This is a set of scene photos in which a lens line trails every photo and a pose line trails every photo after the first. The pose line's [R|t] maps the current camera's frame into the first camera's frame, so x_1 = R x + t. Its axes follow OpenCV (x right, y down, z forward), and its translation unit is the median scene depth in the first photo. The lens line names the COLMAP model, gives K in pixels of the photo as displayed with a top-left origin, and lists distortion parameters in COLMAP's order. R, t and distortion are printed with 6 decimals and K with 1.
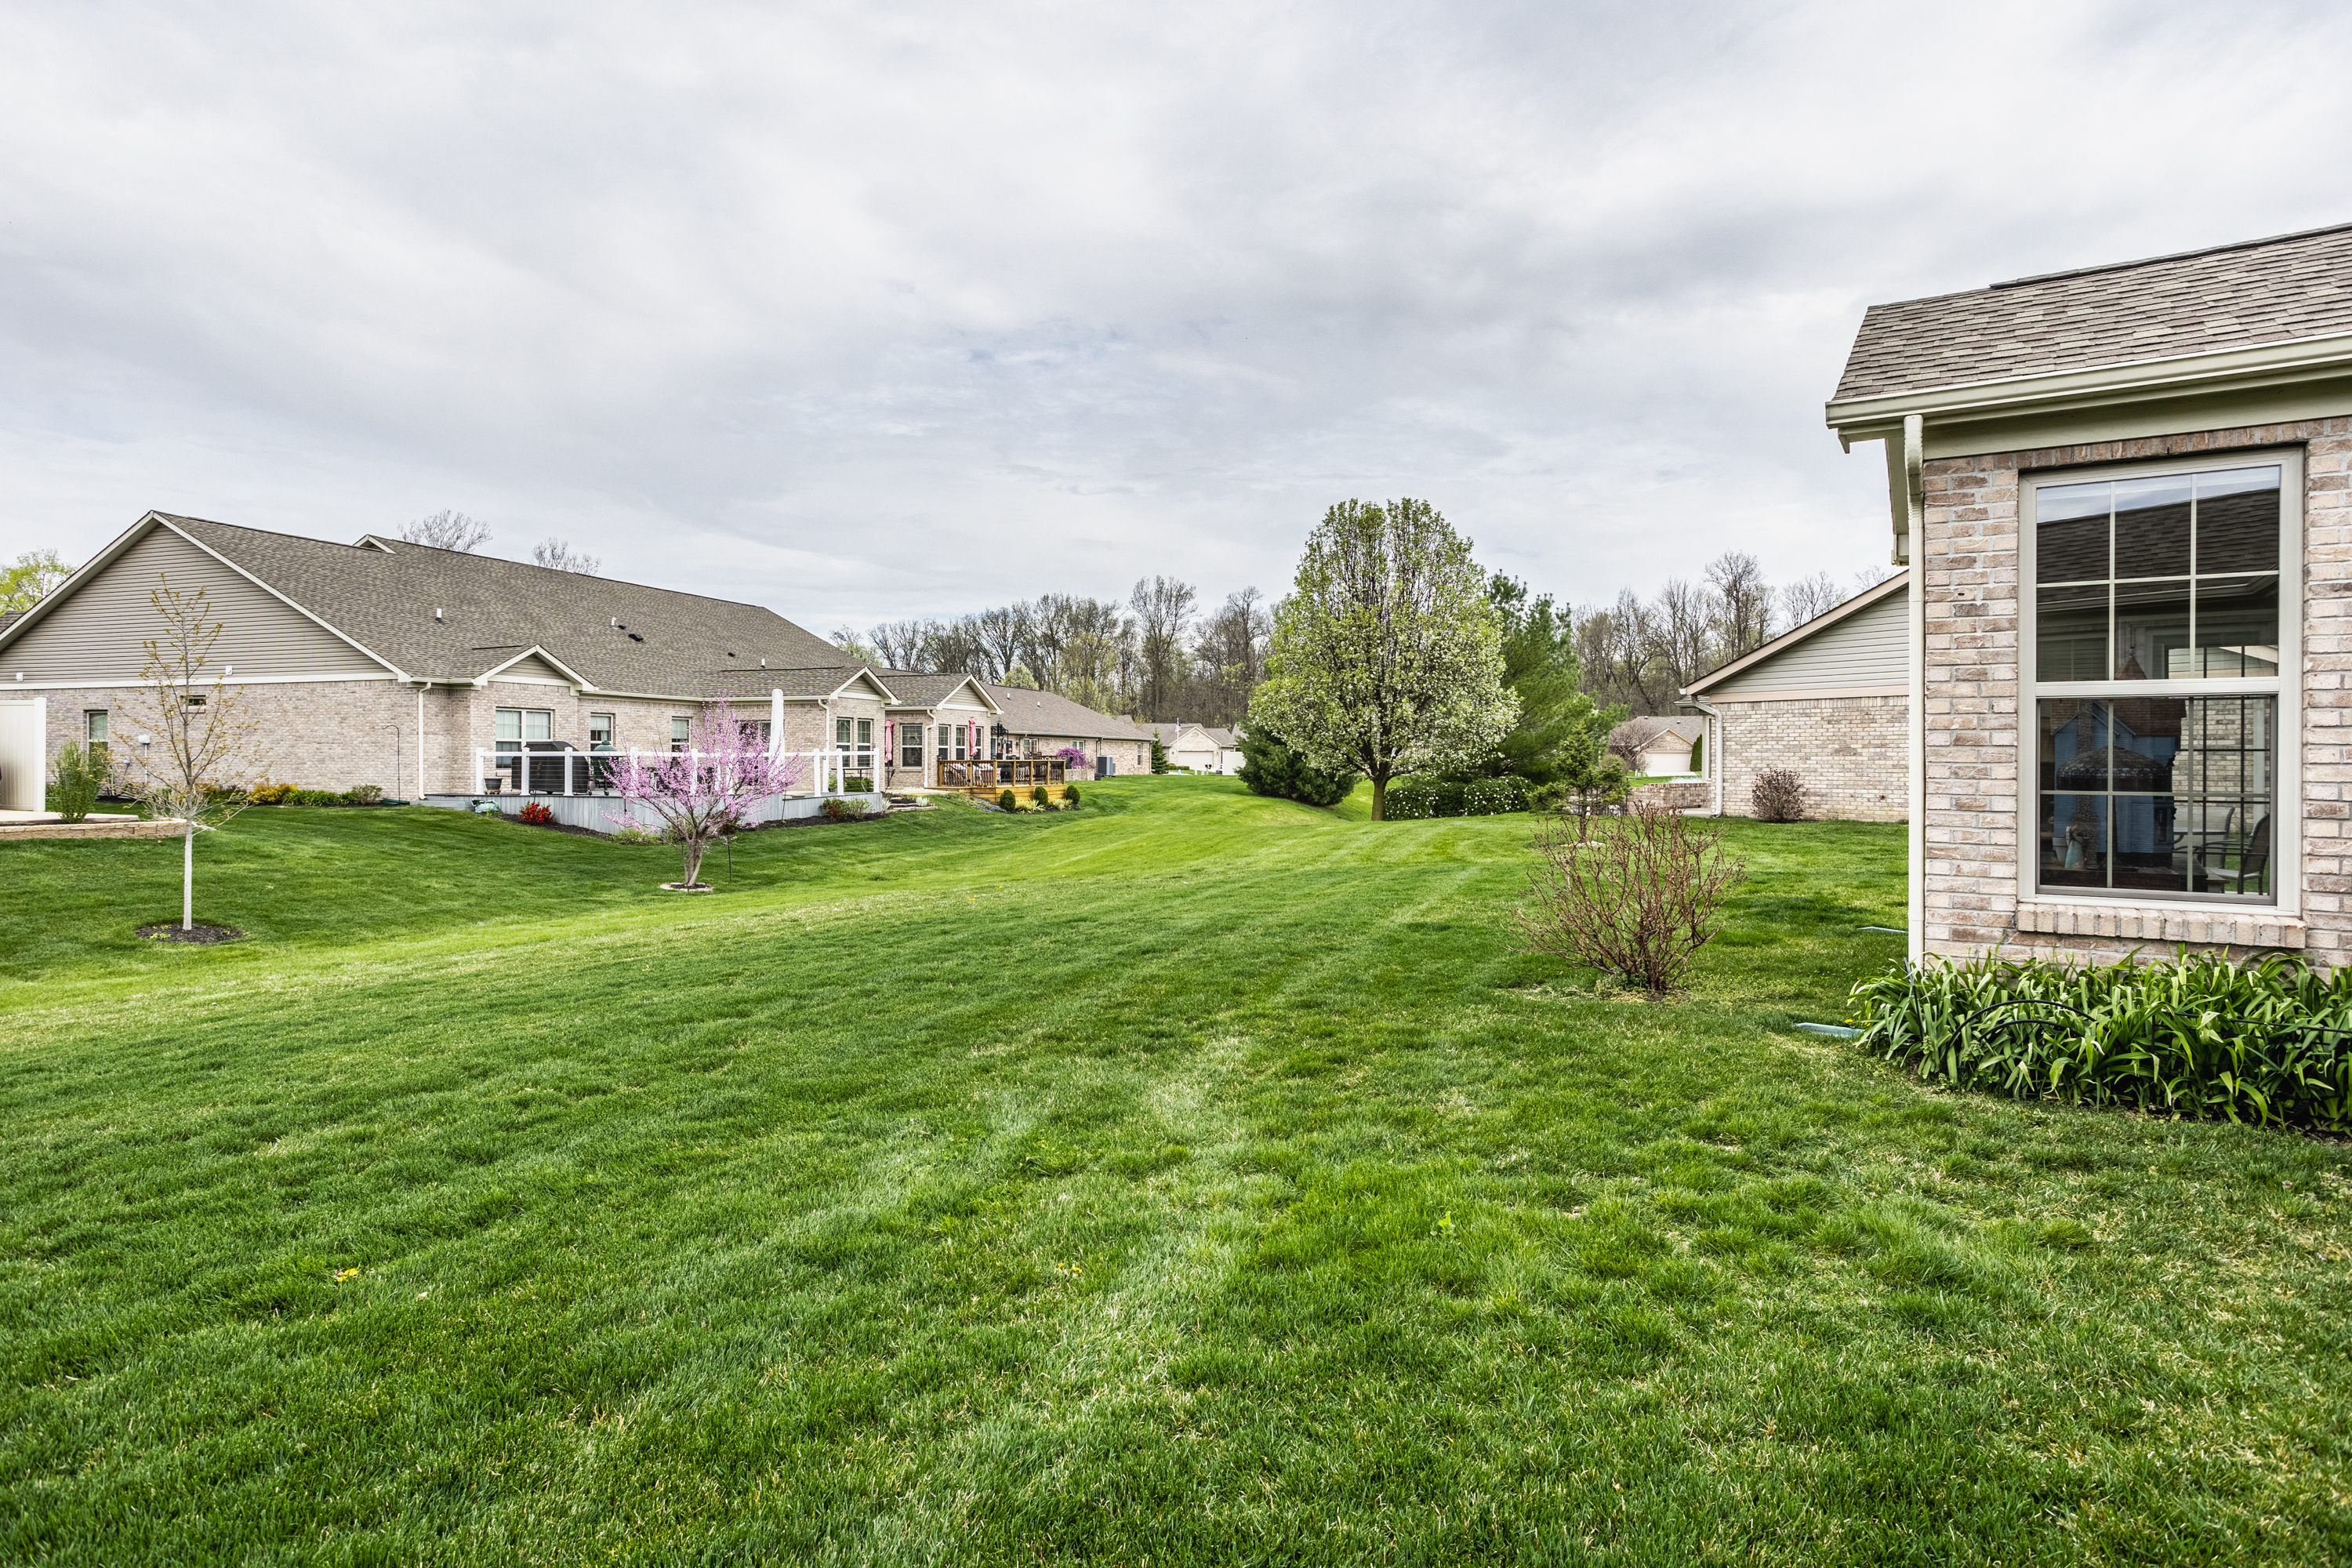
lens RADIAL K [[1259.9, 0, 1123.5], [0, 1259.9, 758.7], [0, 0, 1]] dist [0.004068, 0.002989]
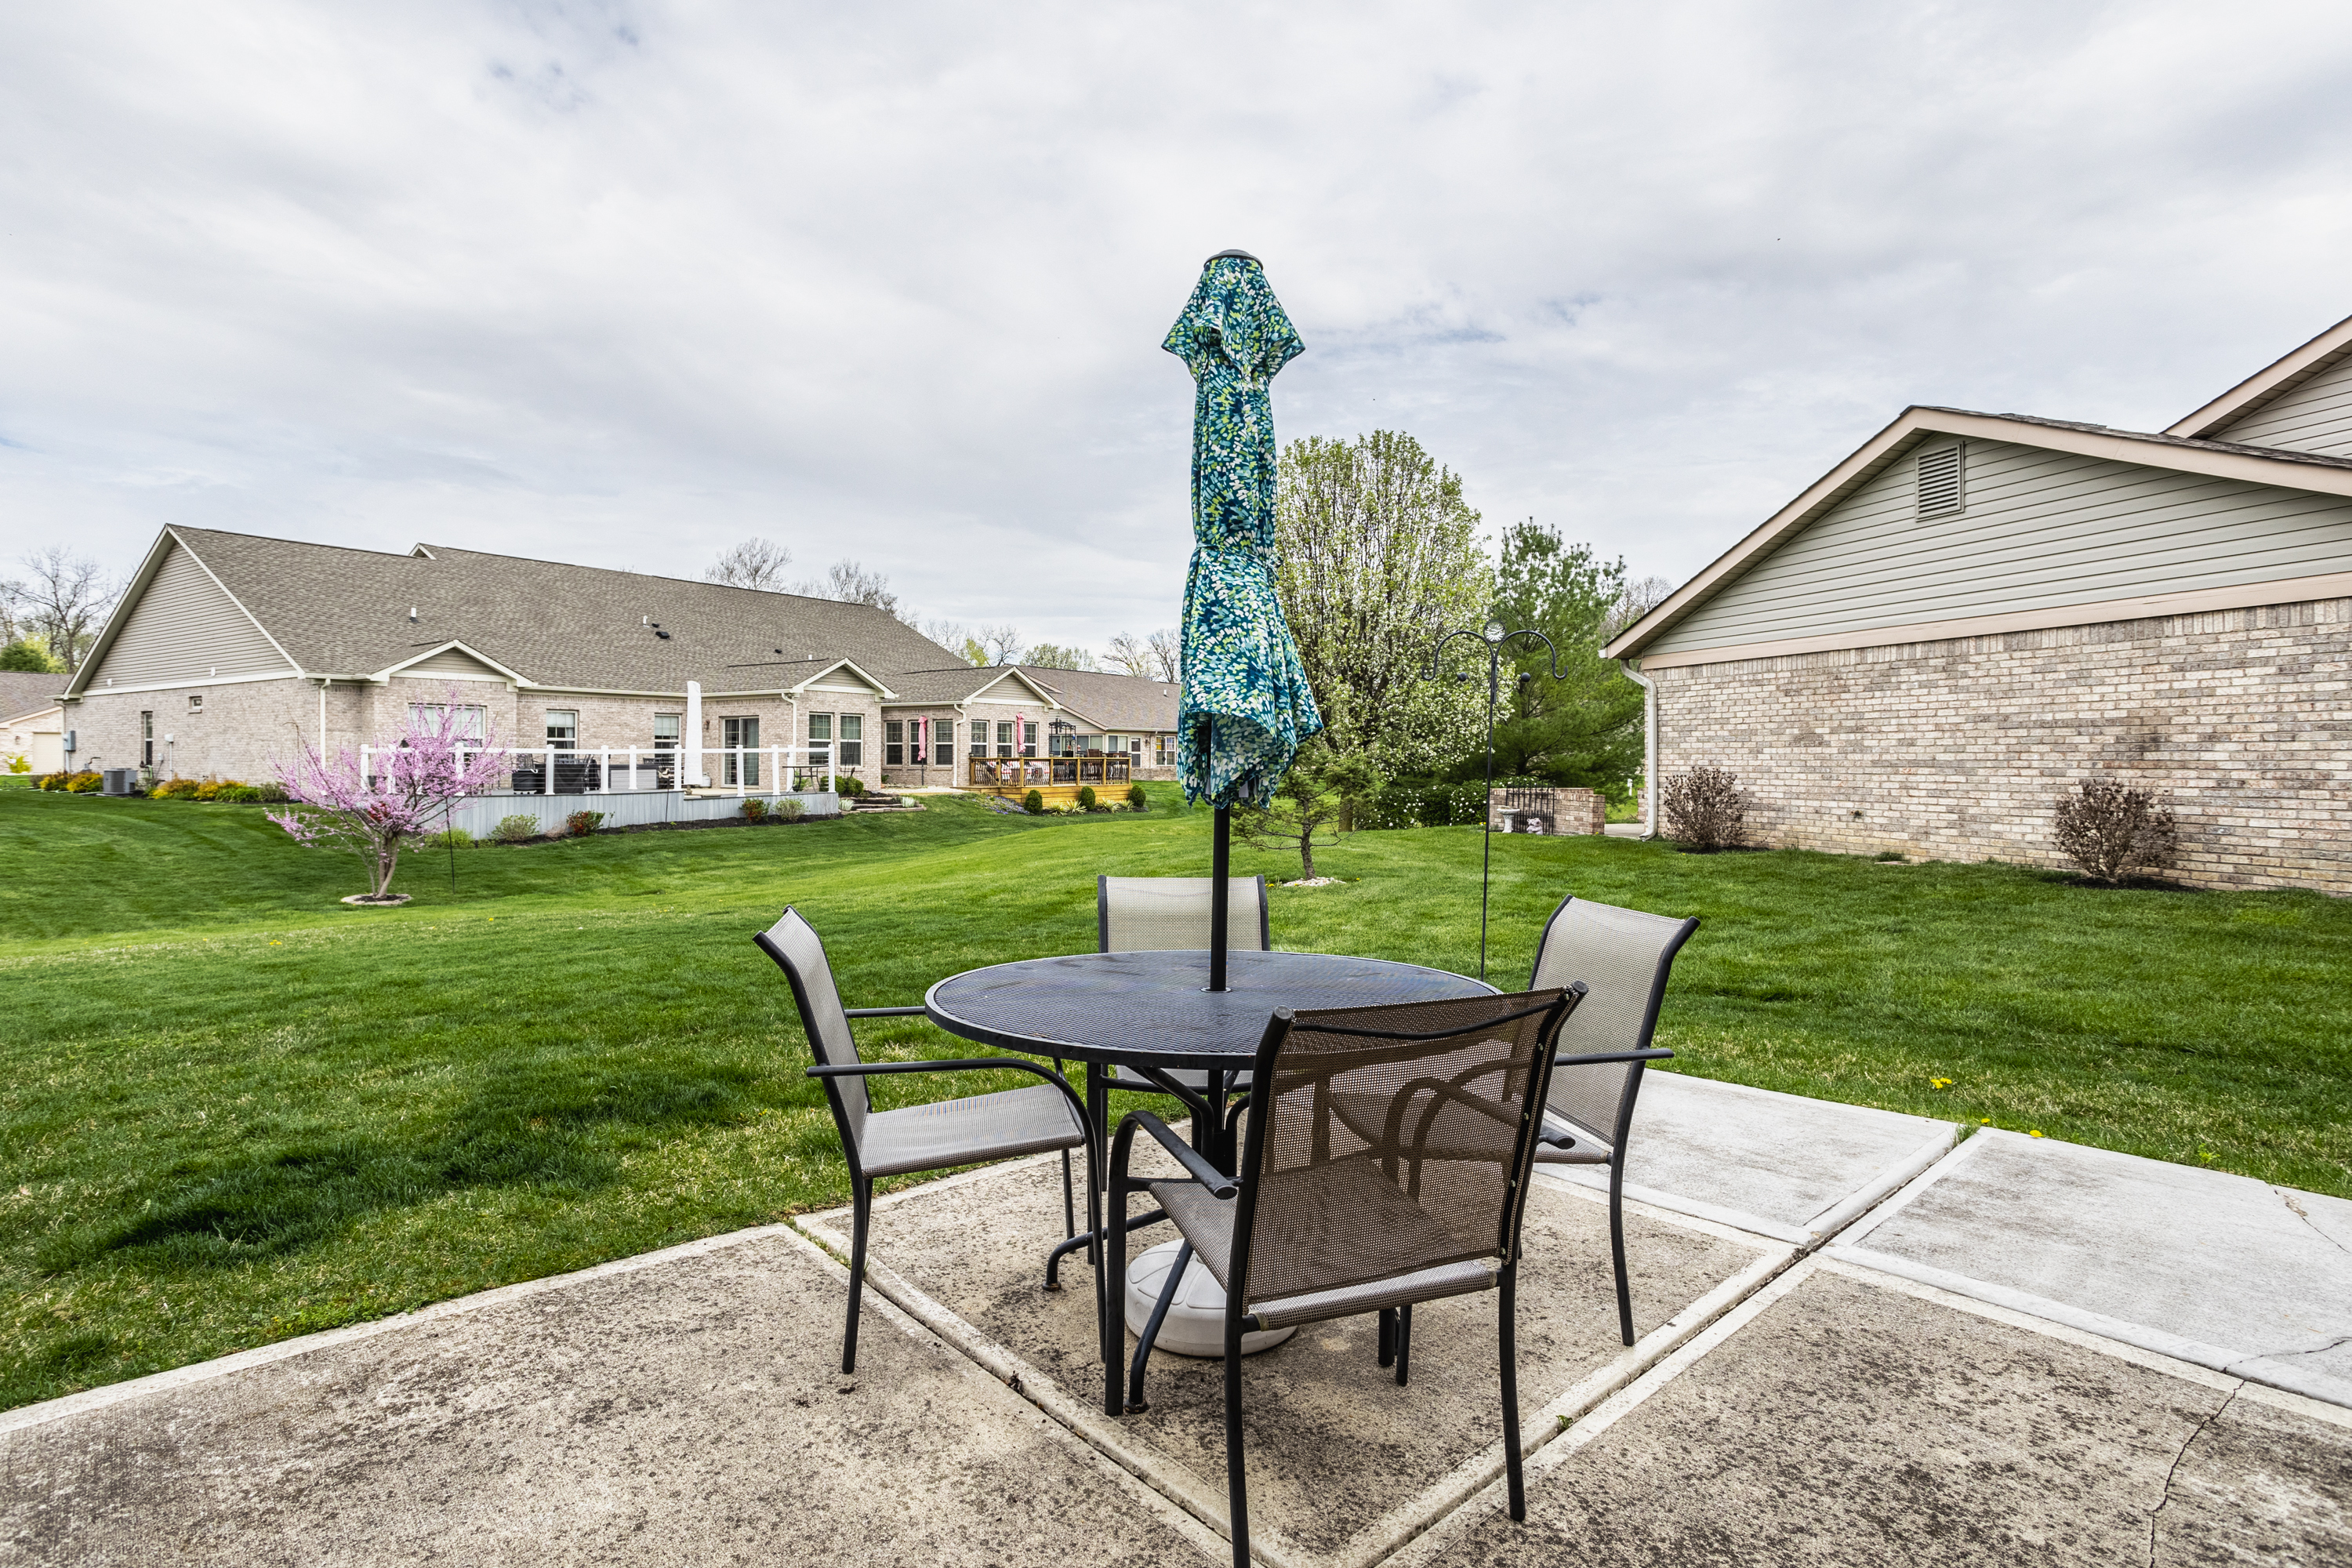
lens RADIAL K [[1161.8, 0, 1164.6], [0, 1161.8, 758.1], [0, 0, 1]] dist [-0.023516, 0.001010]
pose [[0.971168, -0.000633, -0.238395, 0.248857], [0.000559, 1.000000, -0.000379, 0.002158], [0.238395, 0.000234, 0.971168, 0.232127]]
